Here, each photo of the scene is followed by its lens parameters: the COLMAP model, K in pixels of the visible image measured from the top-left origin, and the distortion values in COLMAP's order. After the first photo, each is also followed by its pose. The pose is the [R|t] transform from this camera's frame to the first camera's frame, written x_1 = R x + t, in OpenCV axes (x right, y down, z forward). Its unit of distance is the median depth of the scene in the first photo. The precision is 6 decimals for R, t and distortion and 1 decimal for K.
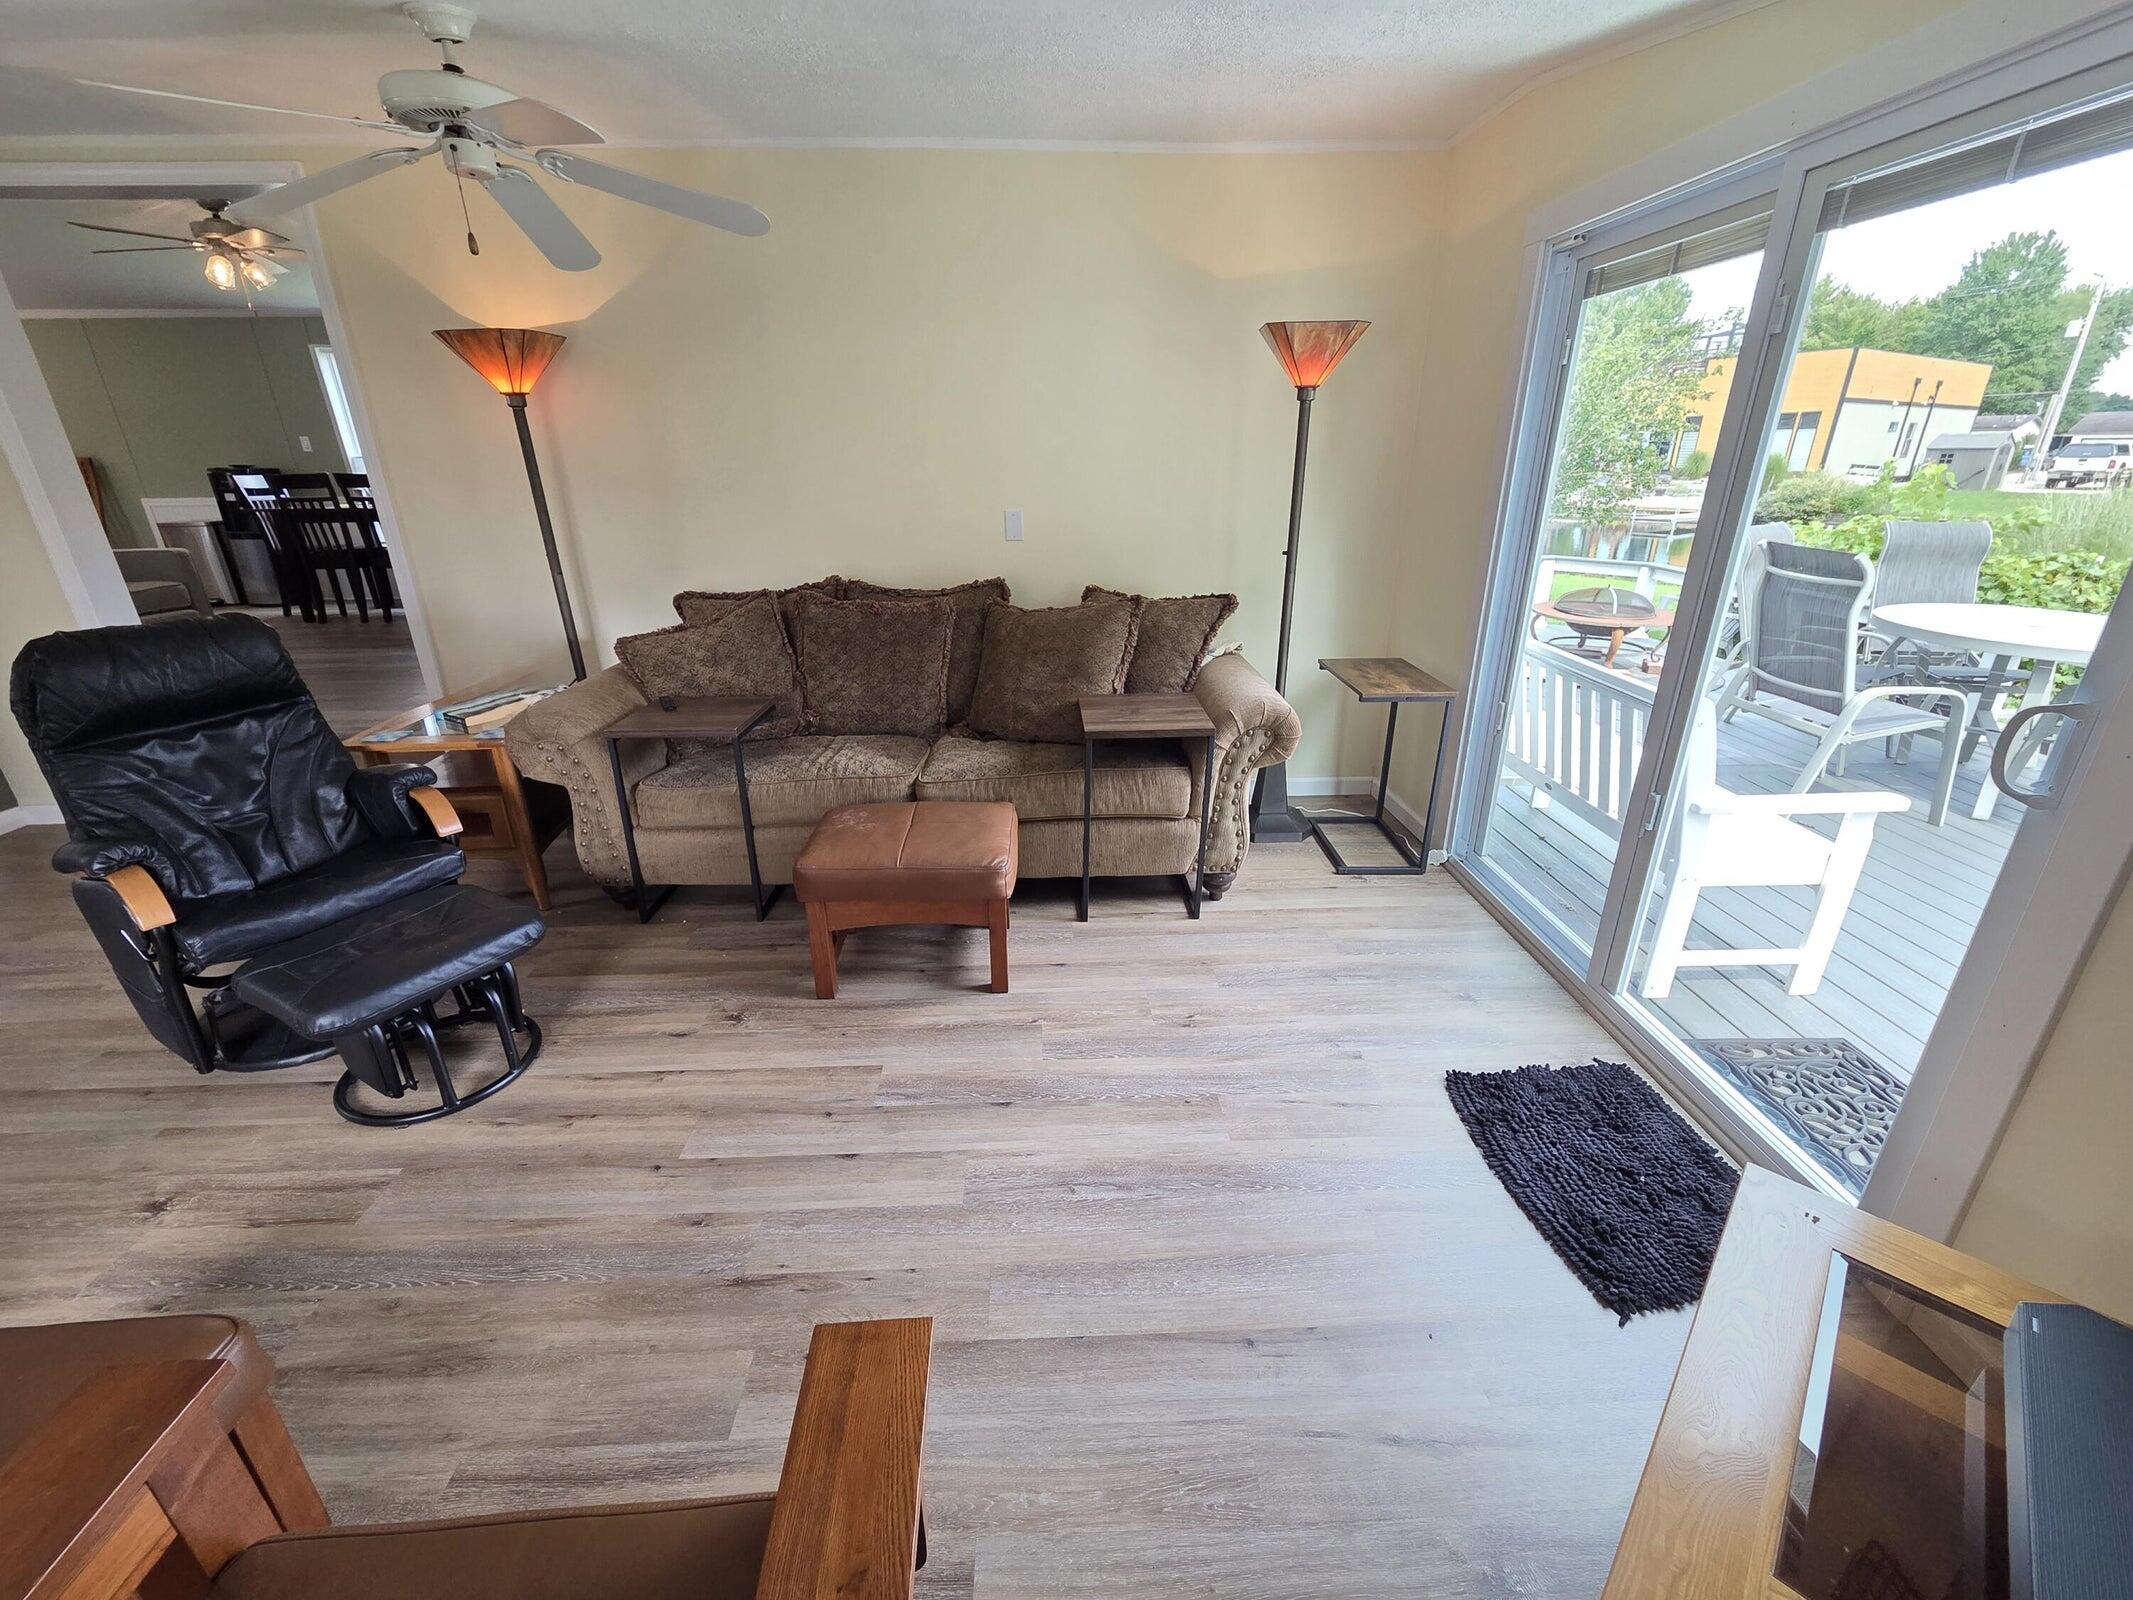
lens RADIAL K [[876.1, 0, 1065.2], [0, 876.1, 812.6], [0, 0, 1]] dist [0.004145, -0.001143]
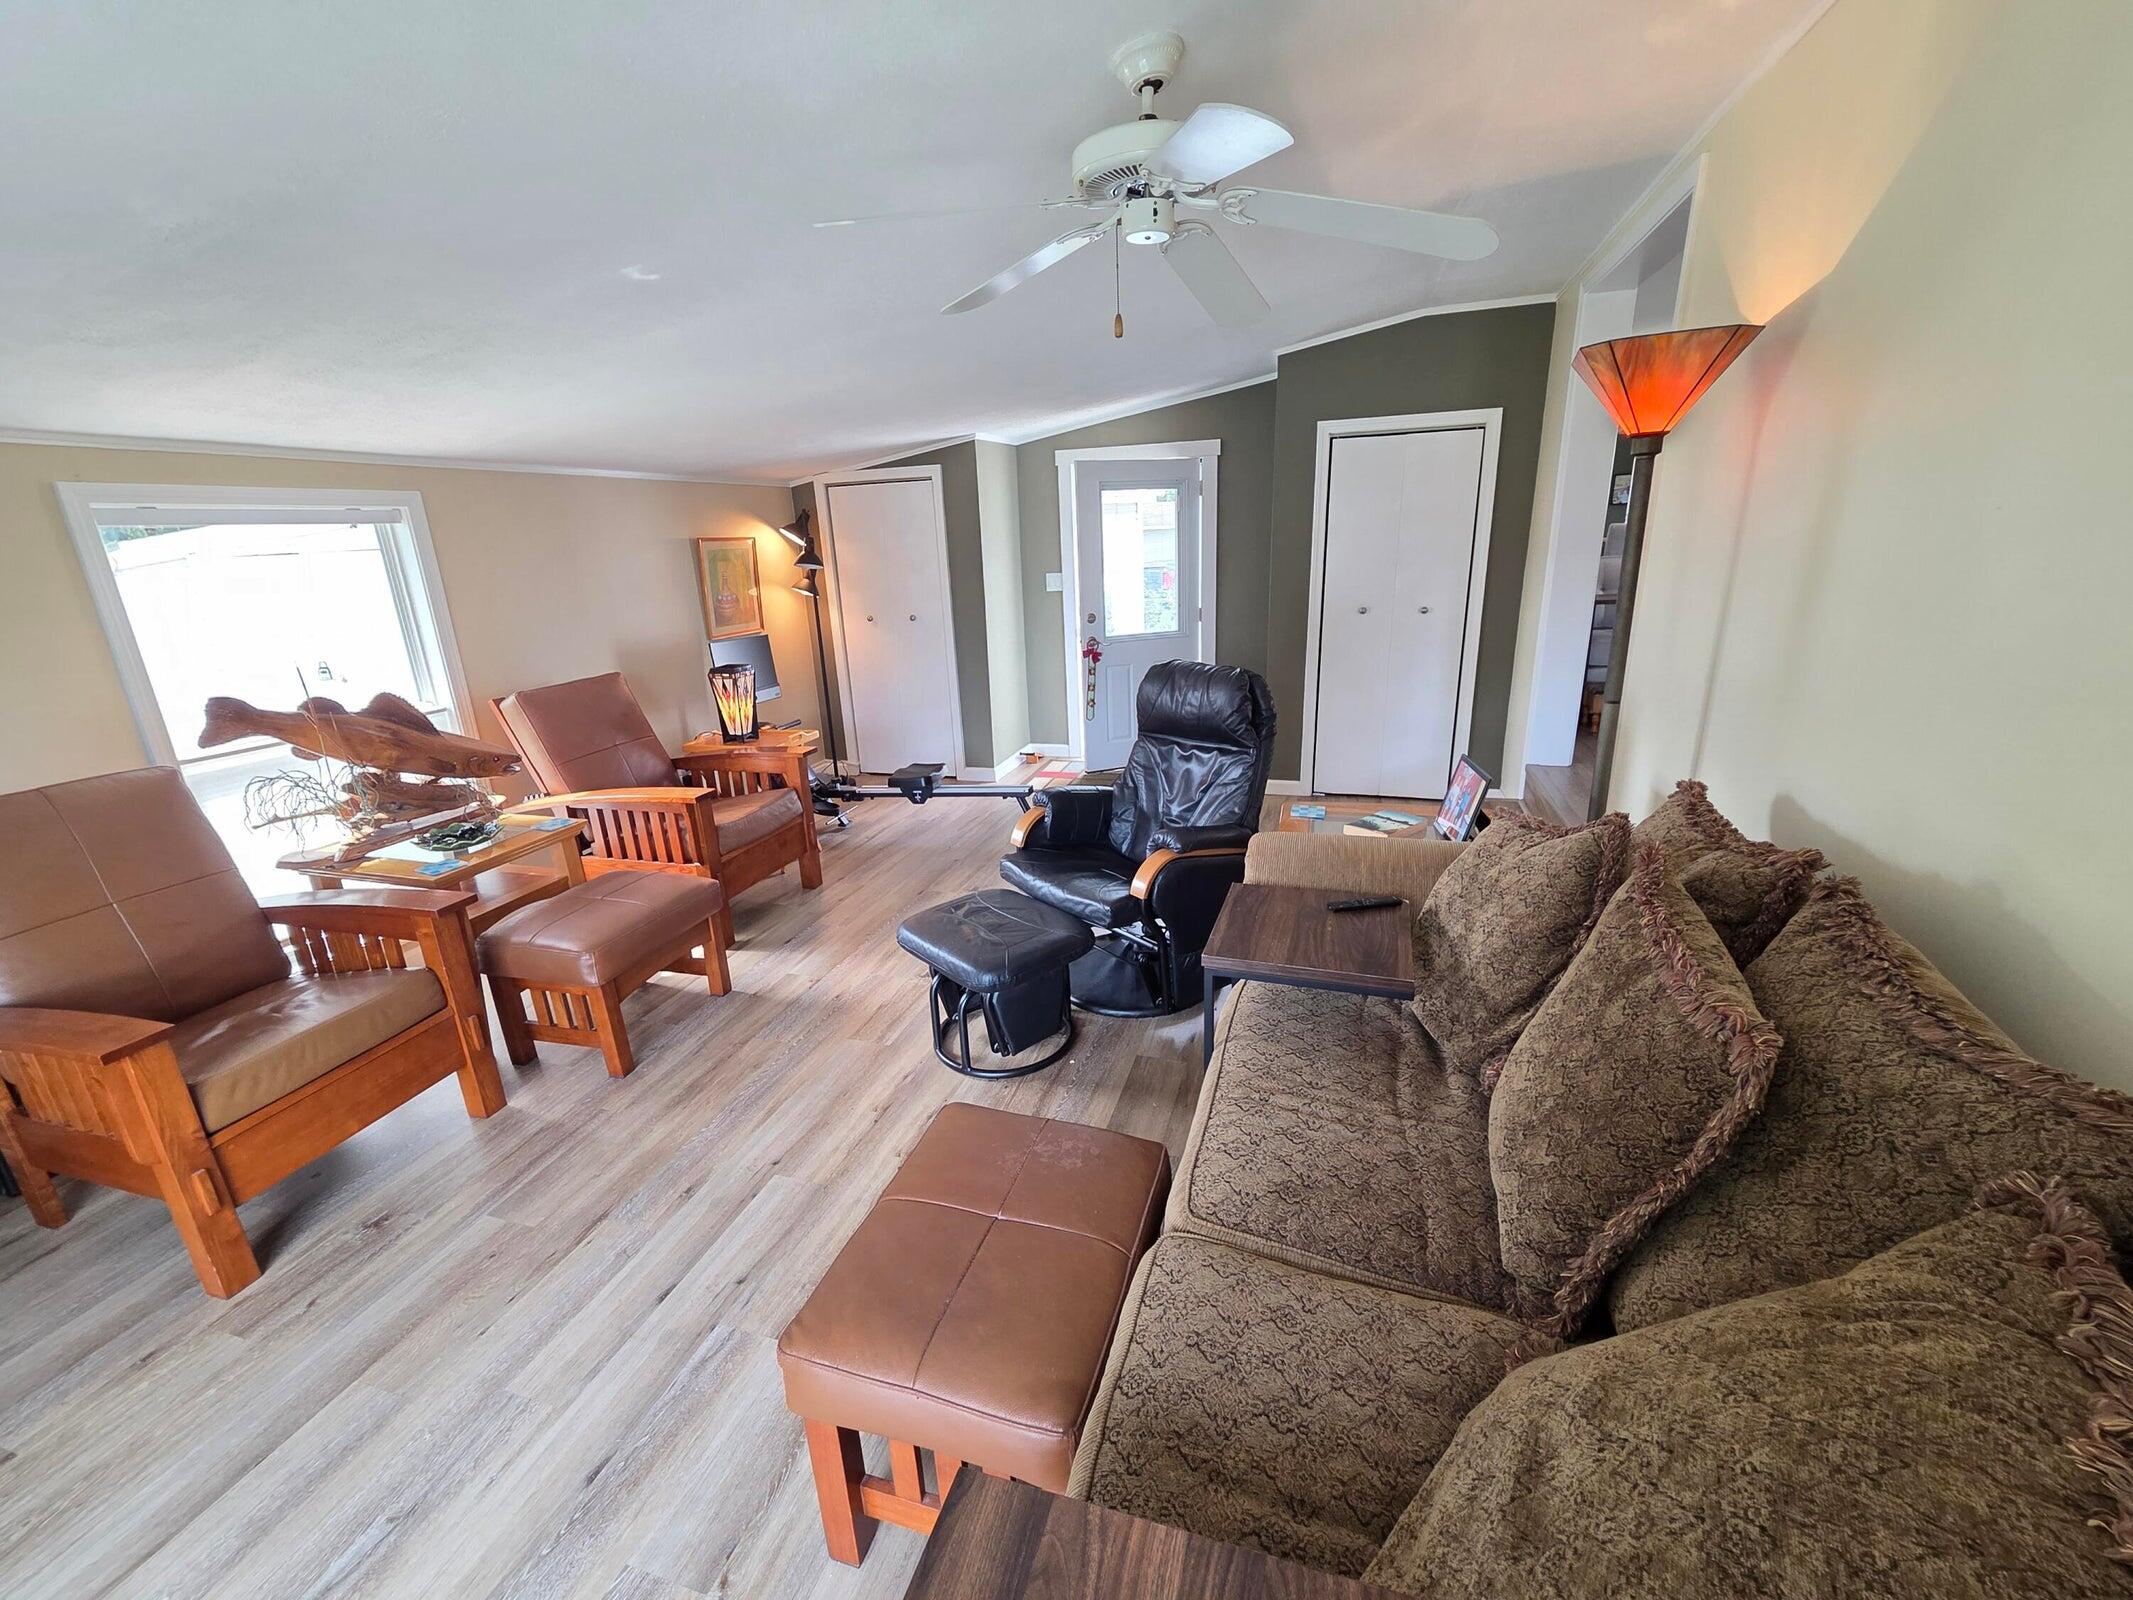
lens RADIAL K [[876.1, 0, 1067.6], [0, 876.1, 803.4], [0, 0, 1]] dist [0.004145, -0.001143]
pose [[-0.351944, 0.300207, -0.886573, 0.286144], [-0.292938, 0.864265, 0.408942, -0.591320], [0.889001, 0.403636, -0.216231, 1.378078]]
